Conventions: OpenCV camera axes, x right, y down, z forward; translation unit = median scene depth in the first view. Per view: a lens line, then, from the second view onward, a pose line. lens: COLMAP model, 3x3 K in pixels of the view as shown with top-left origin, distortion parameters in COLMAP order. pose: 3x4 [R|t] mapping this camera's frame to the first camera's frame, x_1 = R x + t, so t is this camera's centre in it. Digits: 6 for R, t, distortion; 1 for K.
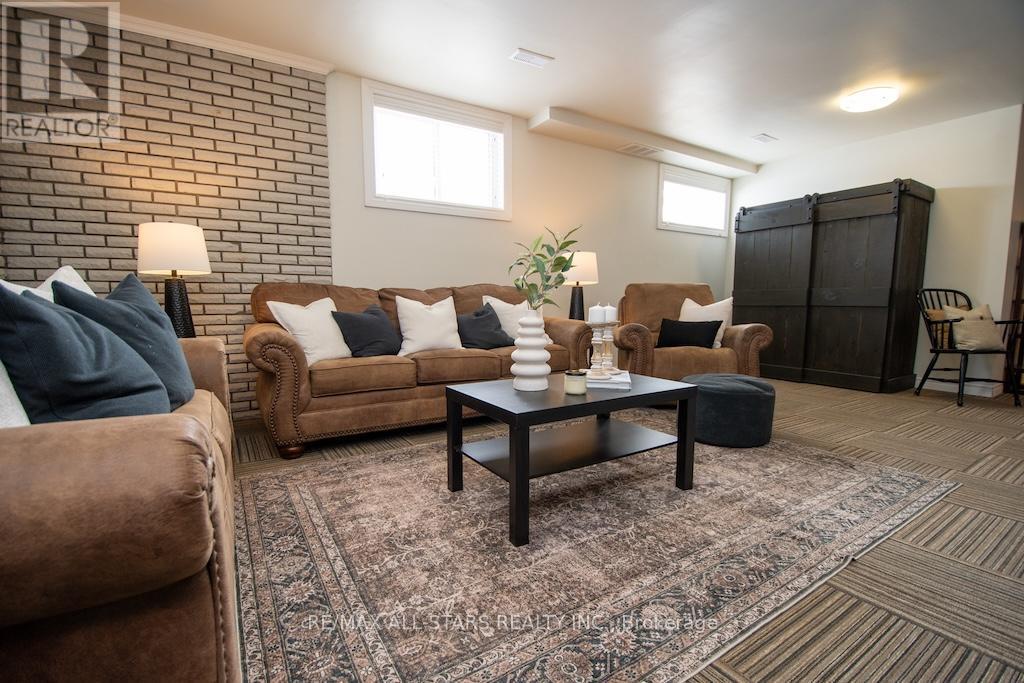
lens RADIAL K [[457.0, 0, 508.3], [0, 457.0, 345.9], [0, 0, 1]] dist [0.011637, -0.020933]
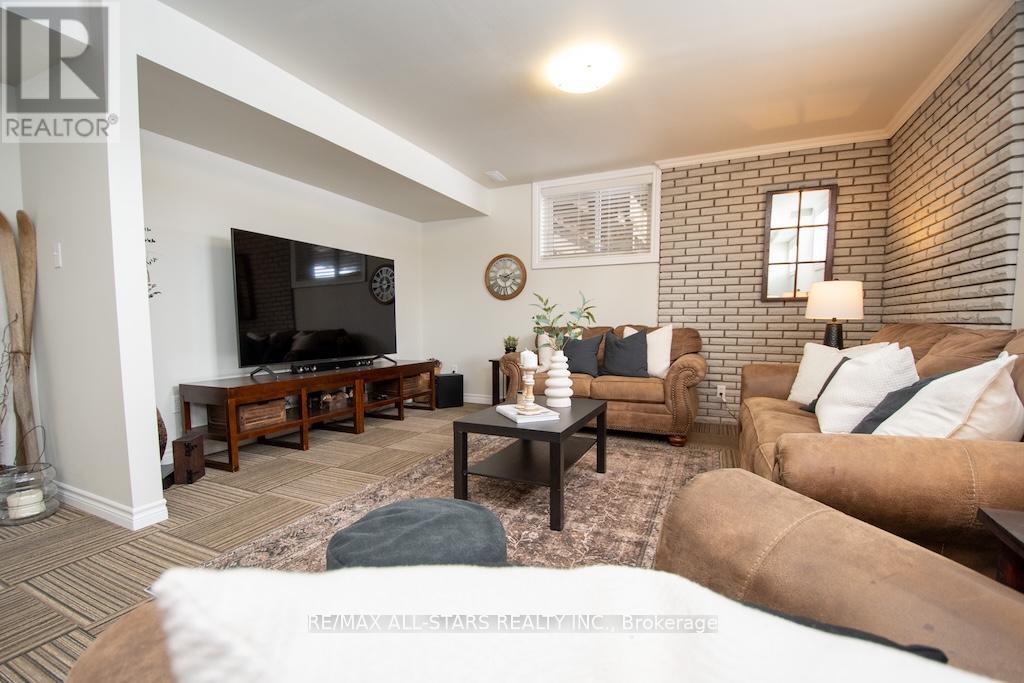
lens RADIAL K [[443.7, 0, 512.0], [0, 443.7, 346.8], [0, 0, 1]] dist [0.011994, -0.024656]
pose [[-0.835391, 0.031004, -0.548781, 0.861561], [-0.051212, 0.989675, 0.133871, -0.250595], [0.547265, 0.139939, -0.825177, 1.901084]]
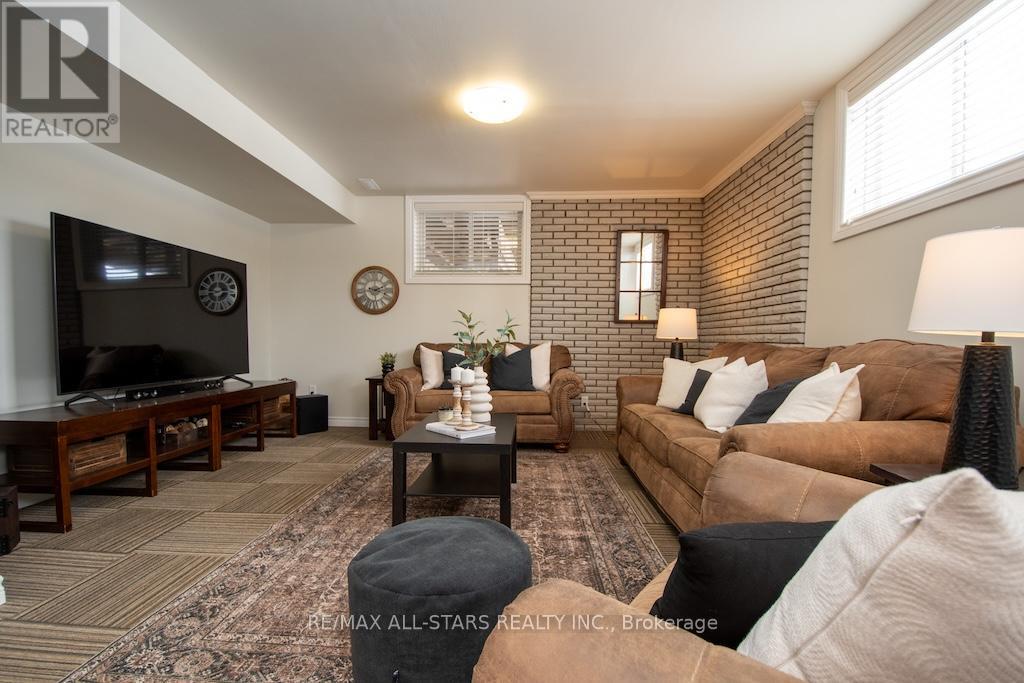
lens RADIAL K [[457.0, 0, 508.3], [0, 457.0, 345.9], [0, 0, 1]] dist [0.011637, -0.020933]
pose [[-0.567751, 0.006590, -0.823174, 1.114980], [-0.087379, 0.993836, 0.068222, -0.236449], [0.818550, 0.110662, -0.563675, 1.747868]]
